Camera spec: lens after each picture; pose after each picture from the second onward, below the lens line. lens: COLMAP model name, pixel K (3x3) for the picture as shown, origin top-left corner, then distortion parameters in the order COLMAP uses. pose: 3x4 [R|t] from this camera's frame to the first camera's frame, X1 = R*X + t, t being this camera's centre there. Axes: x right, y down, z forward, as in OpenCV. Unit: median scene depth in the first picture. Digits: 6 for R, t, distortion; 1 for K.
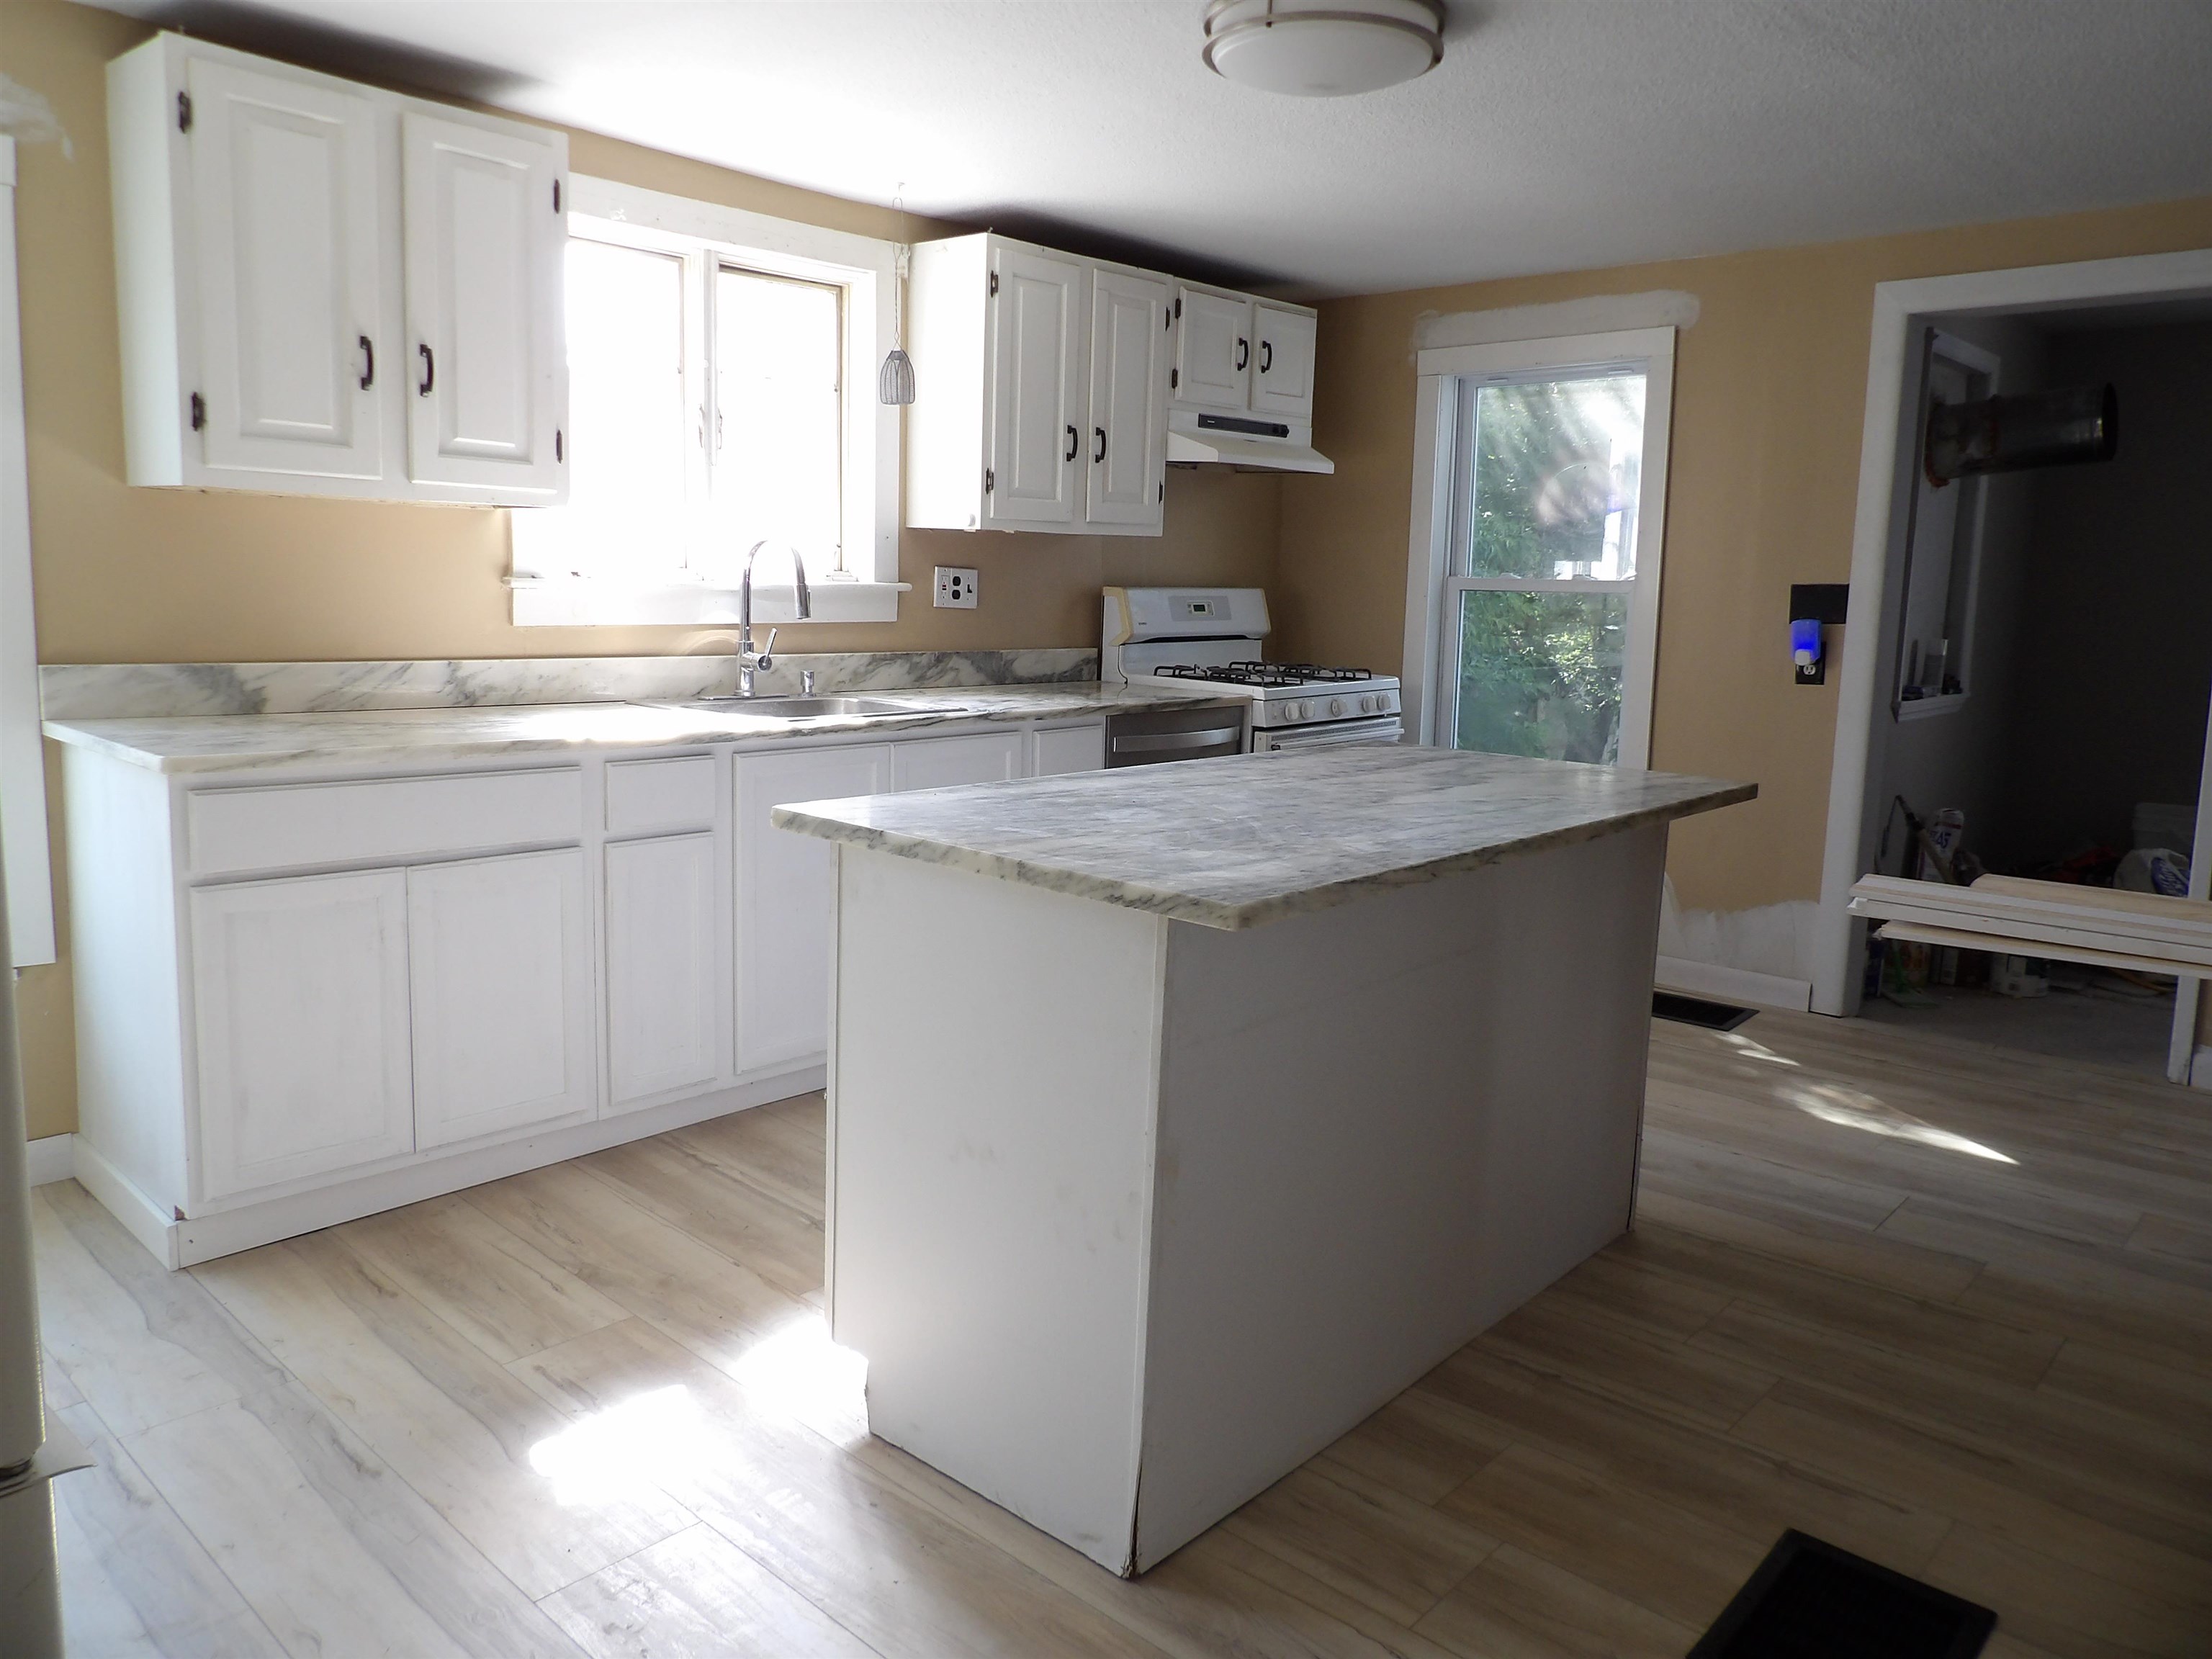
lens RADIAL K [[1577.1, 0, 1108.3], [0, 1577.1, 809.0], [0, 0, 1]] dist [-0.039889, 0.037591]
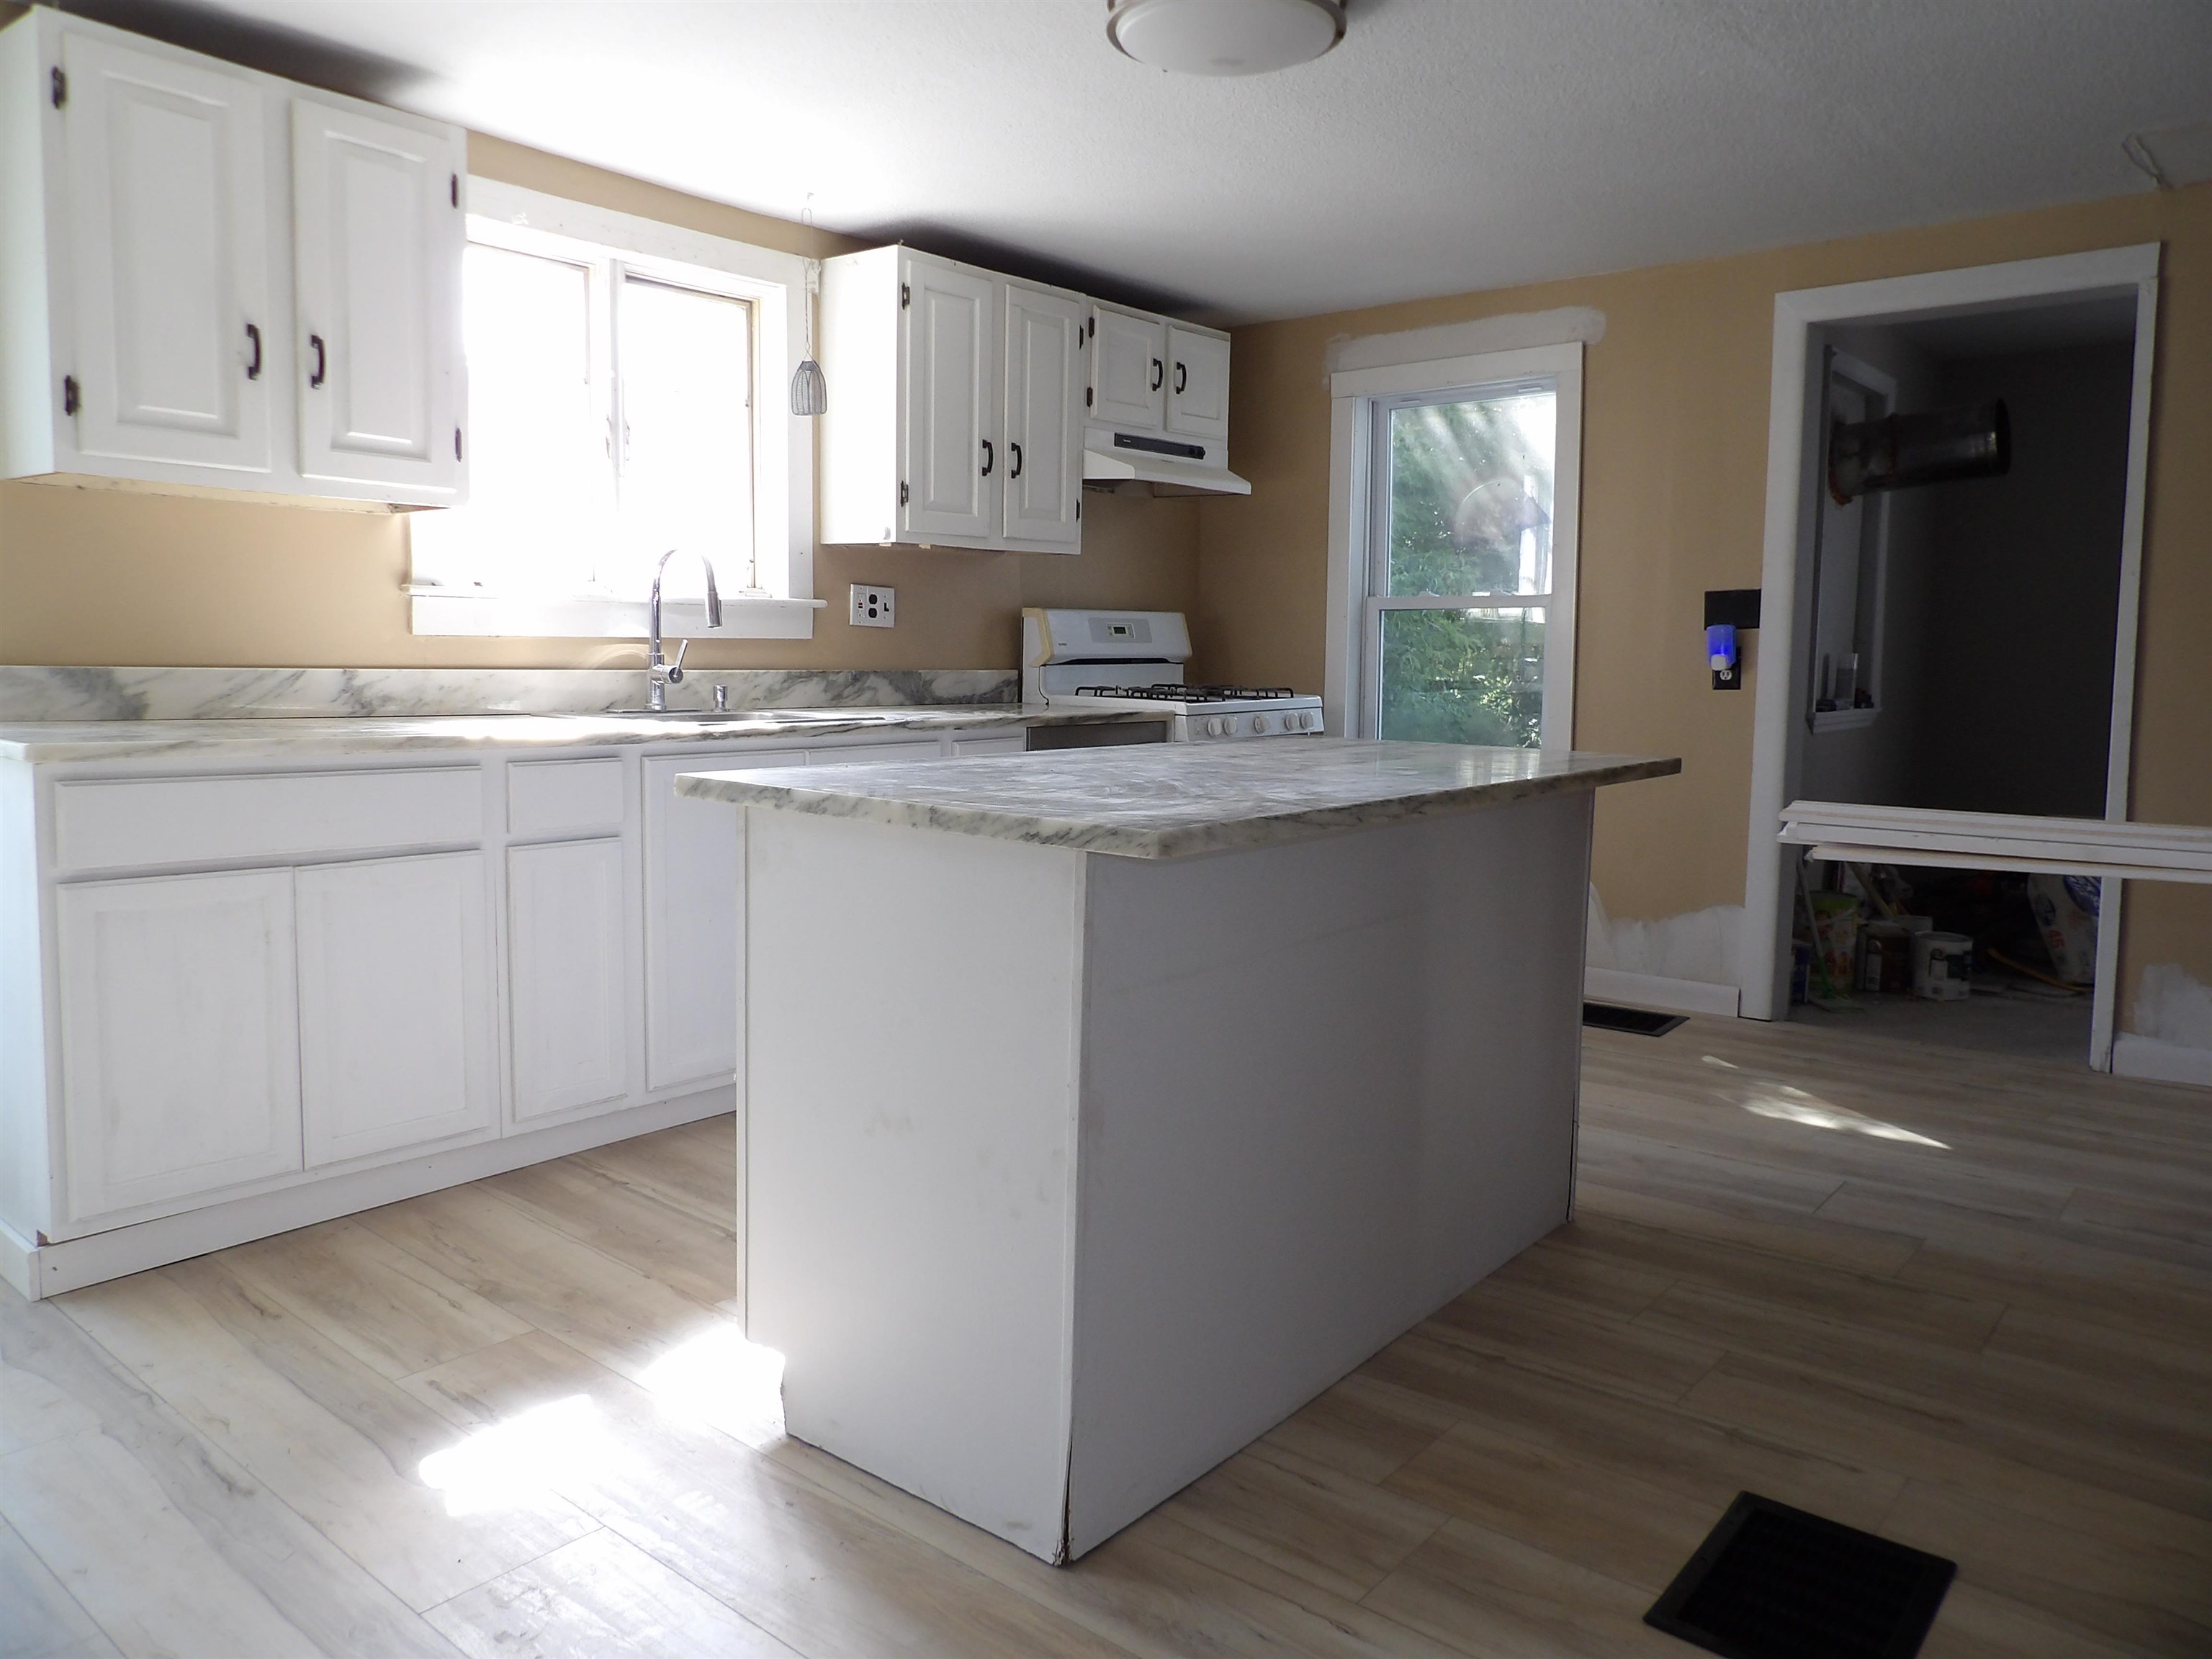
lens RADIAL K [[1577.1, 0, 1108.9], [0, 1577.1, 808.8], [0, 0, 1]] dist [-0.039889, 0.037591]
pose [[0.998745, -0.019366, 0.046185, 0.004462], [0.021441, 0.998763, -0.044869, 0.048332], [-0.045259, 0.045803, 0.997925, 0.021085]]
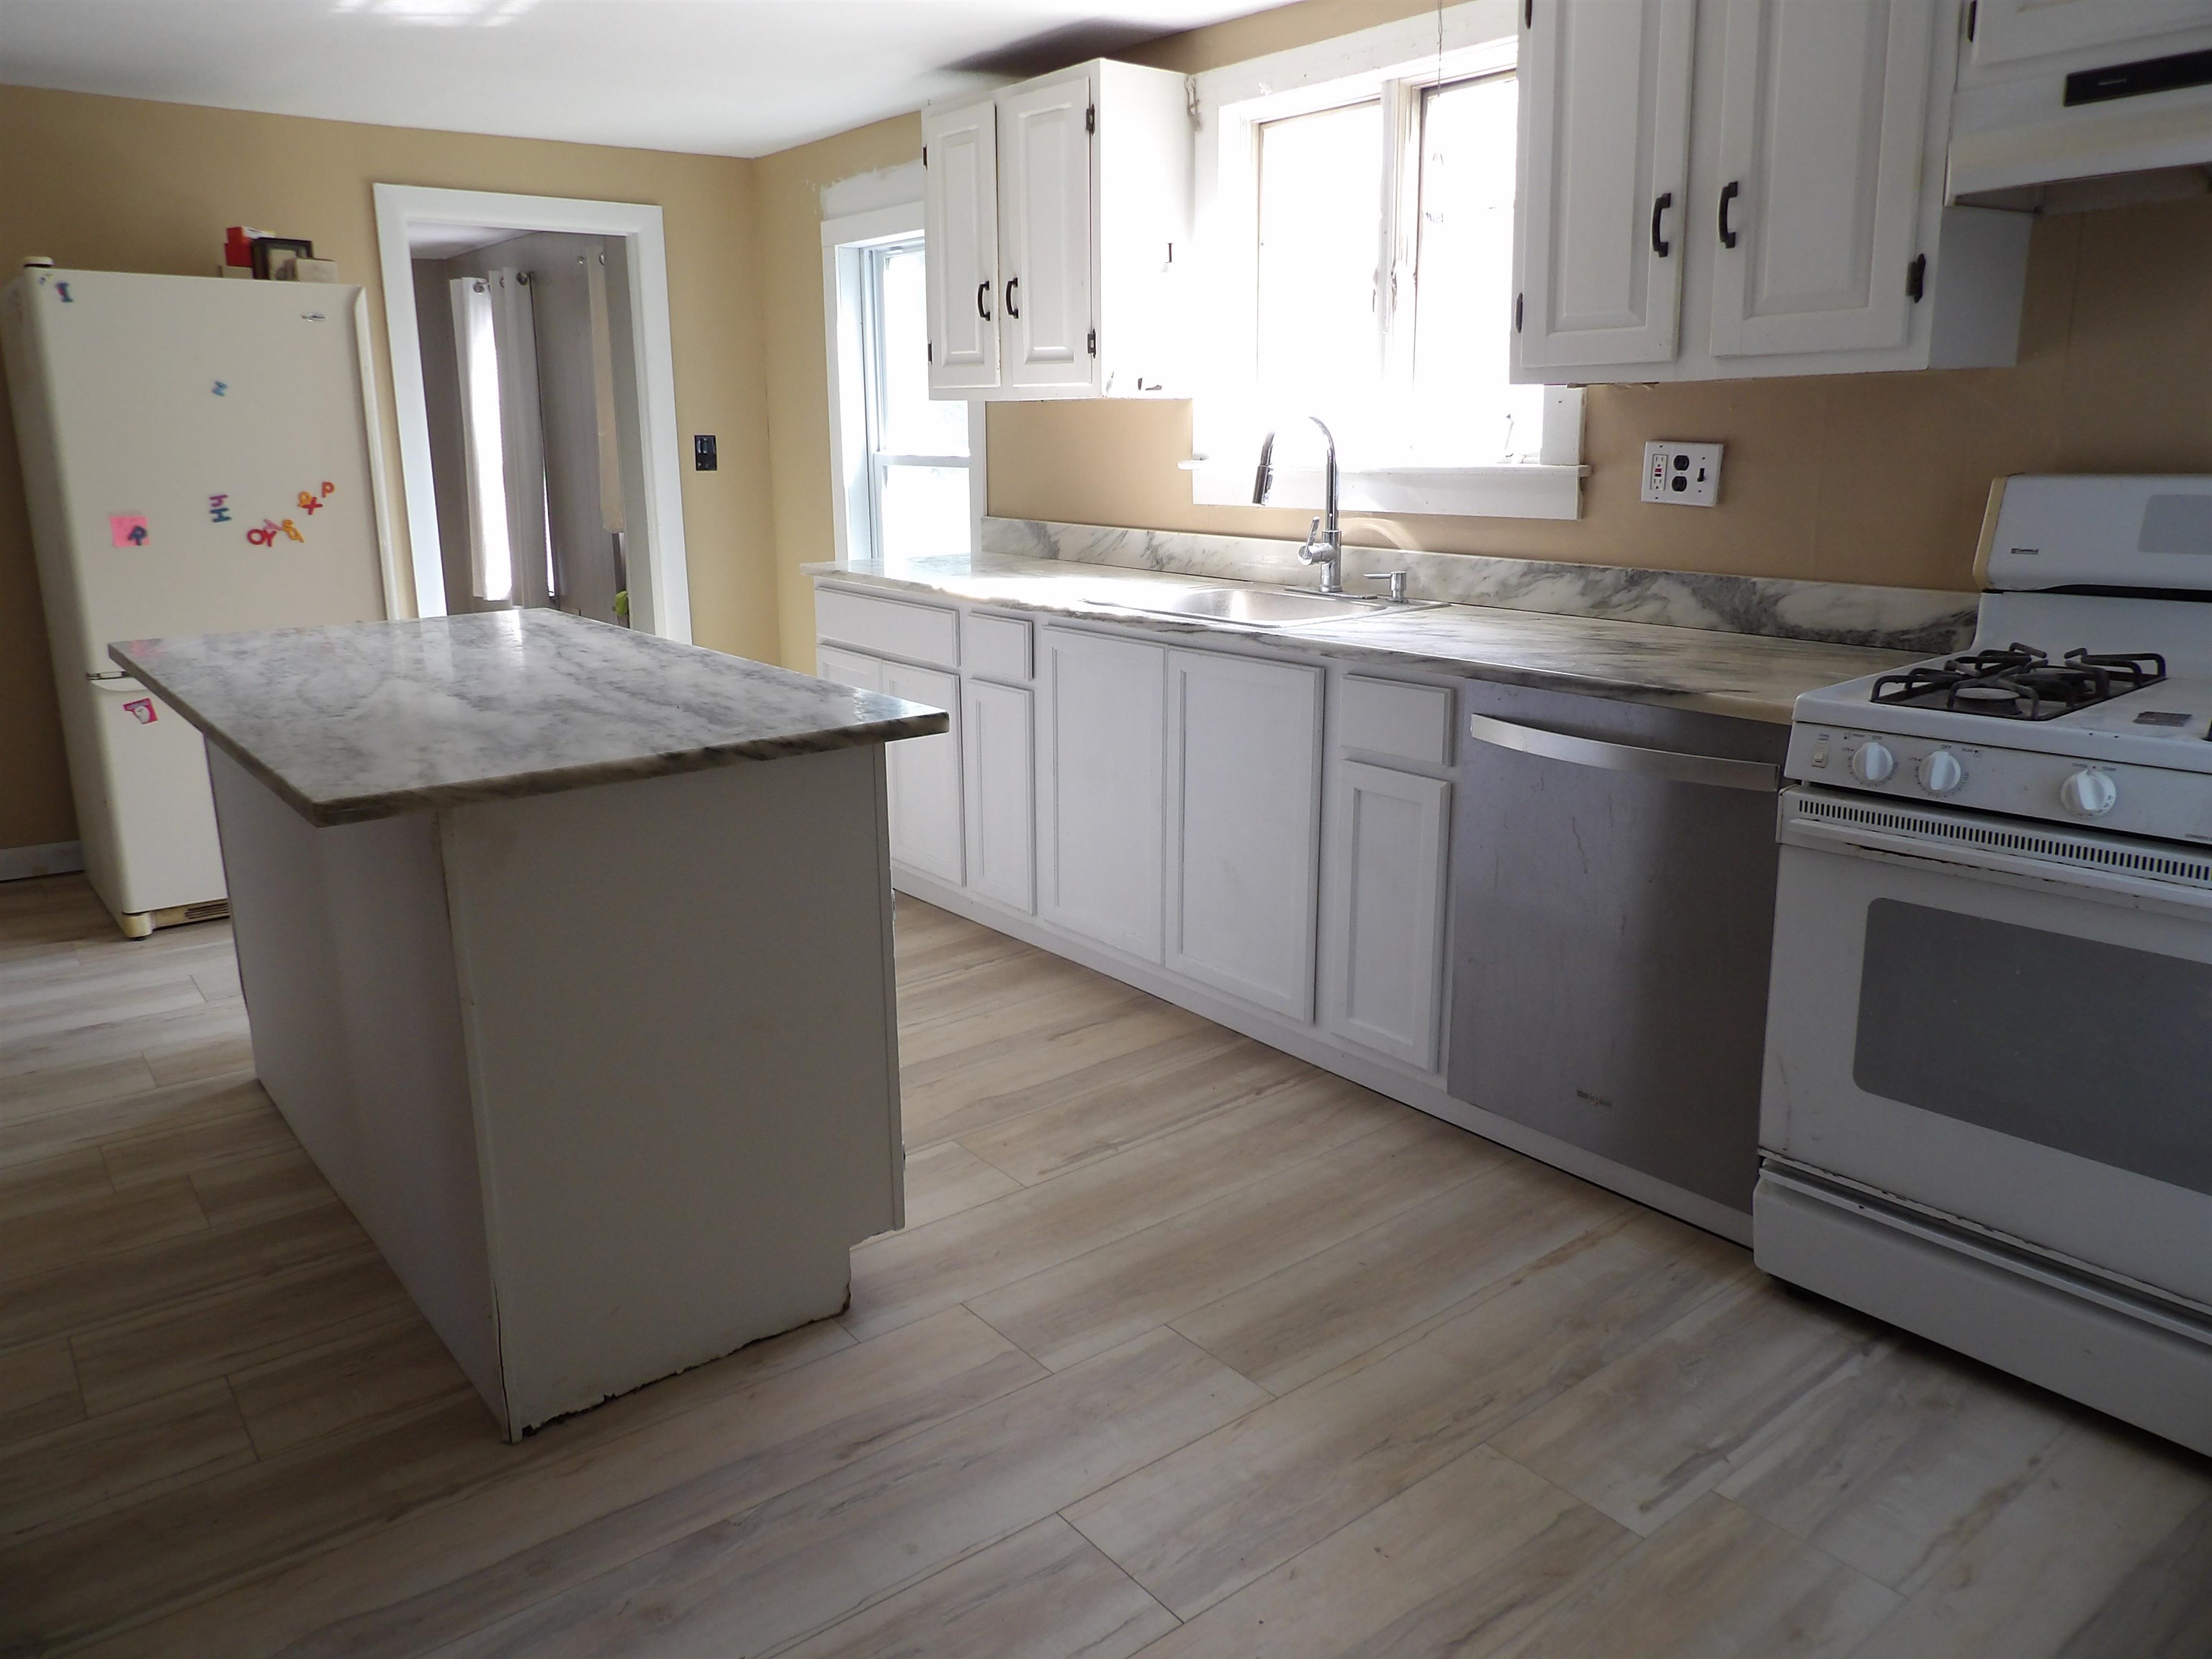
lens RADIAL K [[1577.1, 0, 1091.1], [0, 1577.1, 815.3], [0, 0, 1]] dist [-0.039889, 0.037591]
pose [[-0.180549, 0.209028, -0.961098, 0.850251], [-0.141902, 0.961398, 0.235750, -0.175045], [0.973276, 0.178946, -0.143918, 1.258182]]
